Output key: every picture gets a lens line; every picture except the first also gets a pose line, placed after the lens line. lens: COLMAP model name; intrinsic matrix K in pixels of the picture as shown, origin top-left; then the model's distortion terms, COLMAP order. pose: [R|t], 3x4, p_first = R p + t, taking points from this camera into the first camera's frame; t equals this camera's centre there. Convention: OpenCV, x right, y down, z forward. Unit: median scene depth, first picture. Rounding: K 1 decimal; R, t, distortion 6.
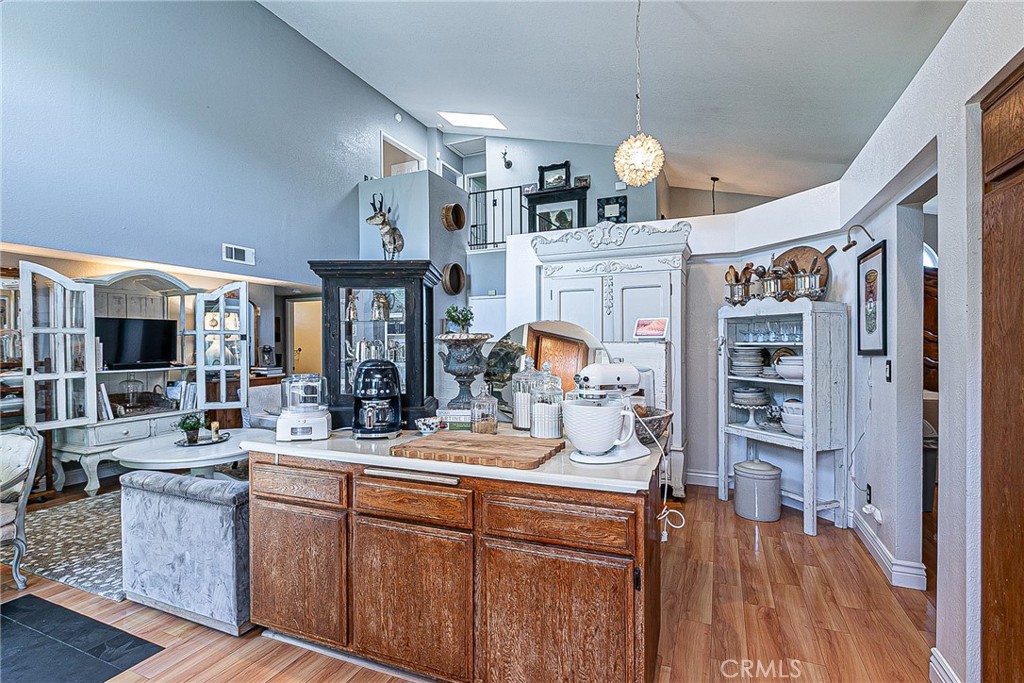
lens RADIAL K [[477.5, 0, 510.1], [0, 477.5, 343.7], [0, 0, 1]] dist [-0.004474, -0.001254]
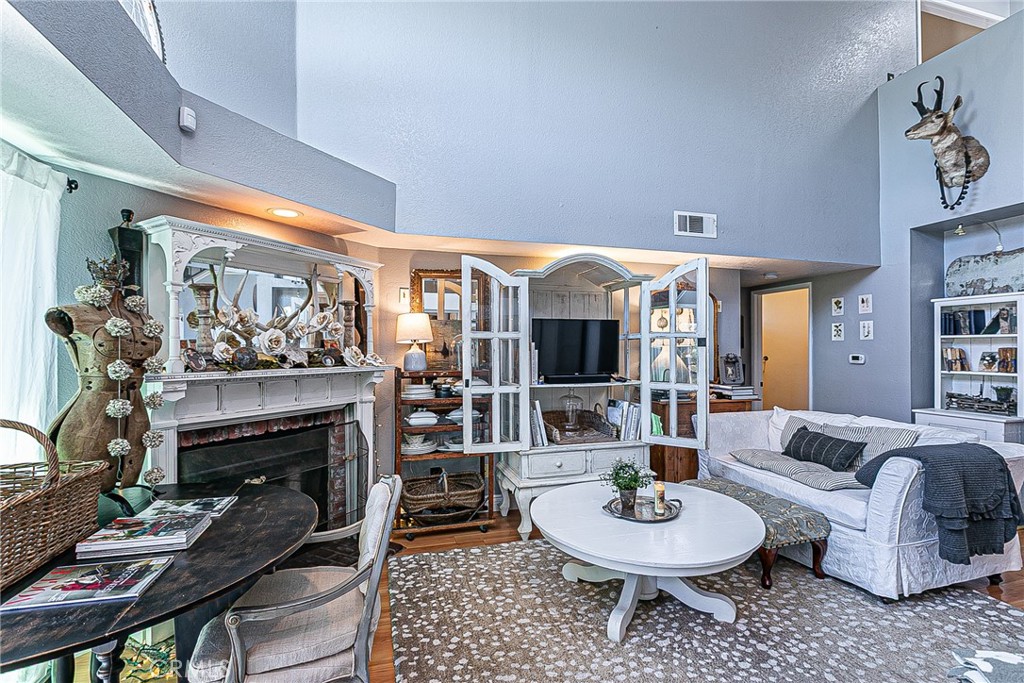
lens RADIAL K [[477.5, 0, 512.7], [0, 477.5, 343.8], [0, 0, 1]] dist [-0.004474, -0.001254]
pose [[0.641716, 0.000254, -0.766942, -0.217379], [-0.007359, 0.999956, -0.005827, -0.005472], [0.766907, 0.009383, 0.641689, 0.369799]]
